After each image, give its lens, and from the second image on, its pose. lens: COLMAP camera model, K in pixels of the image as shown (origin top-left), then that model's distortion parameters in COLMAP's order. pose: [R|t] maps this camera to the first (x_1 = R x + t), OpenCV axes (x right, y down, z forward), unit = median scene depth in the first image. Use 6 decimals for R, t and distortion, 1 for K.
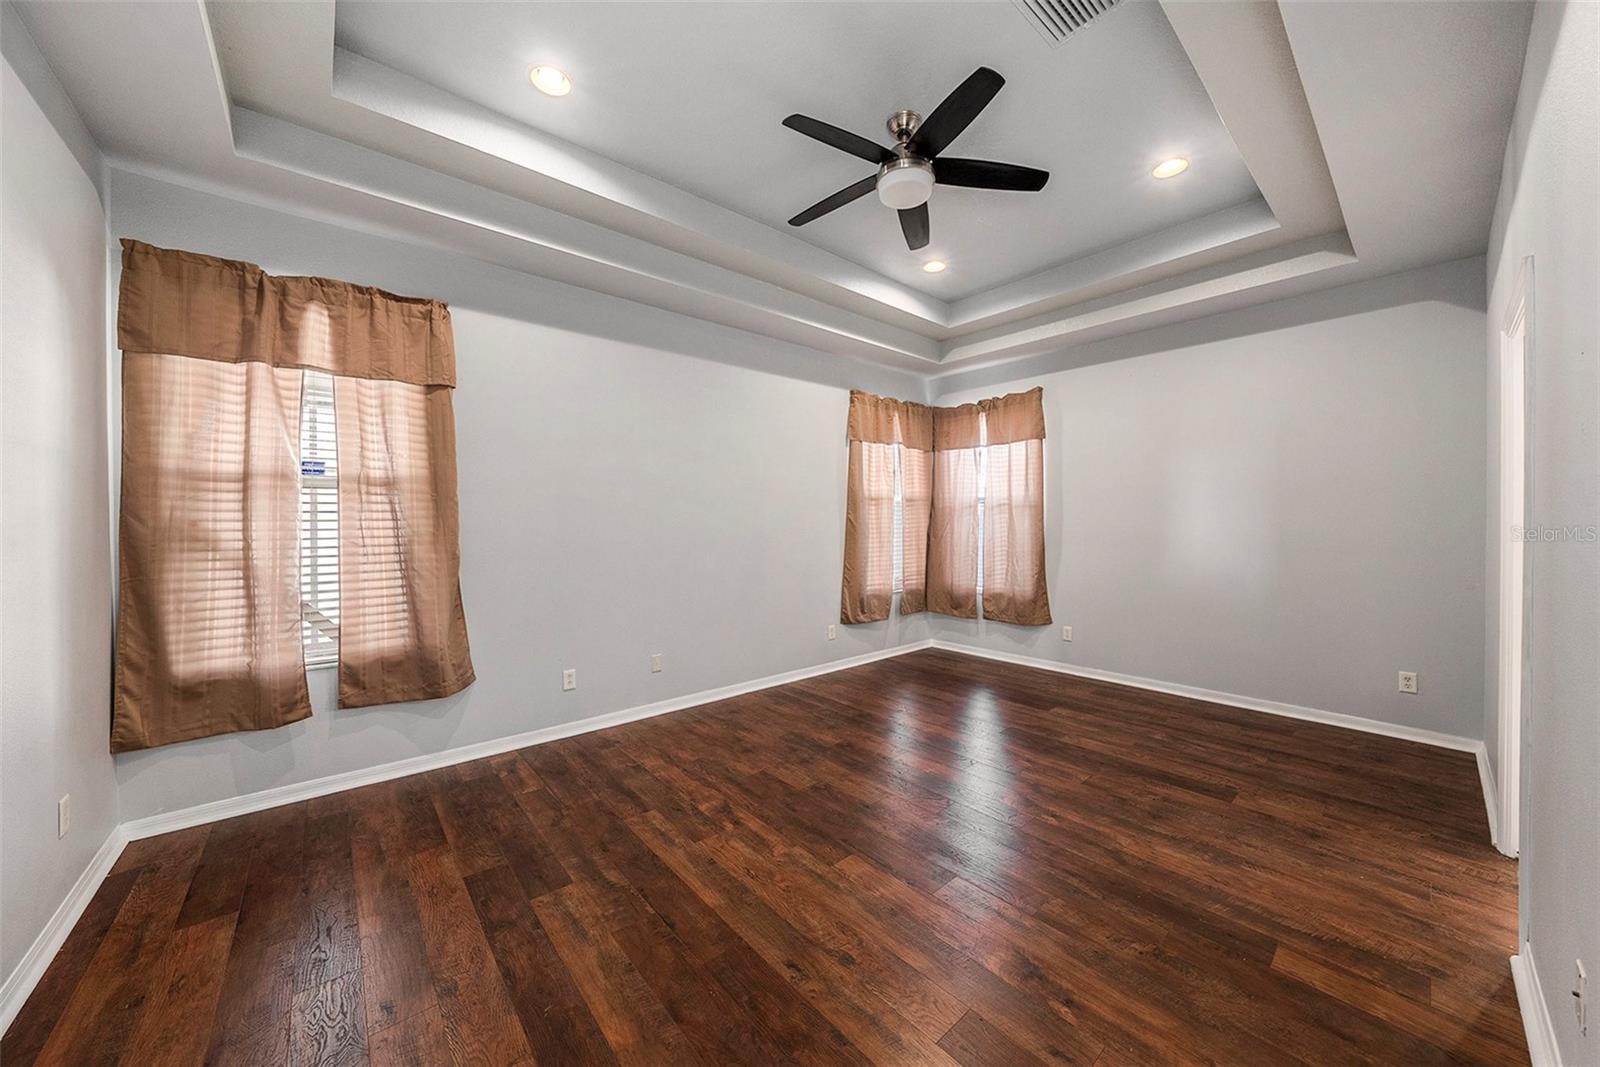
lens RADIAL K [[569.3, 0, 808.5], [0, 569.3, 523.8], [0, 0, 1]] dist [-0.030138, 0.007542]
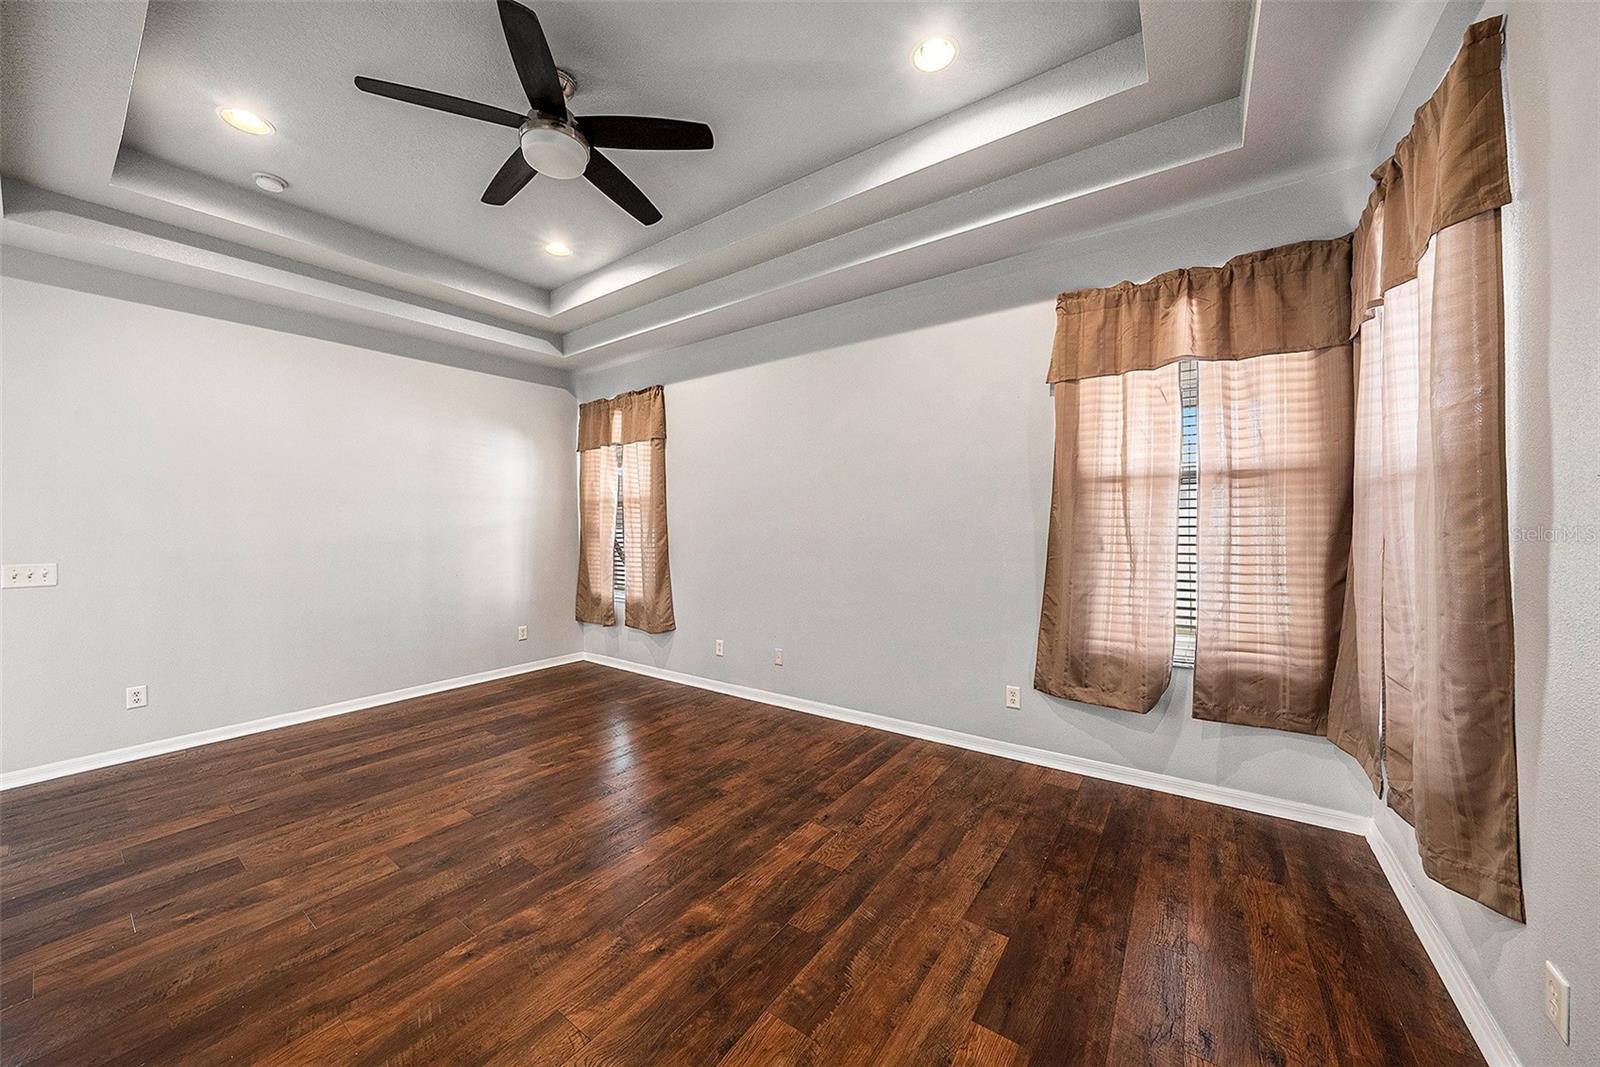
lens RADIAL K [[569.3, 0, 808.5], [0, 569.3, 523.8], [0, 0, 1]] dist [-0.030138, 0.007542]
pose [[0.219713, 0.006340, -0.975544, 0.978624], [0.006255, 0.999949, 0.007908, -0.013858], [0.975545, -0.007839, 0.219662, 1.033247]]
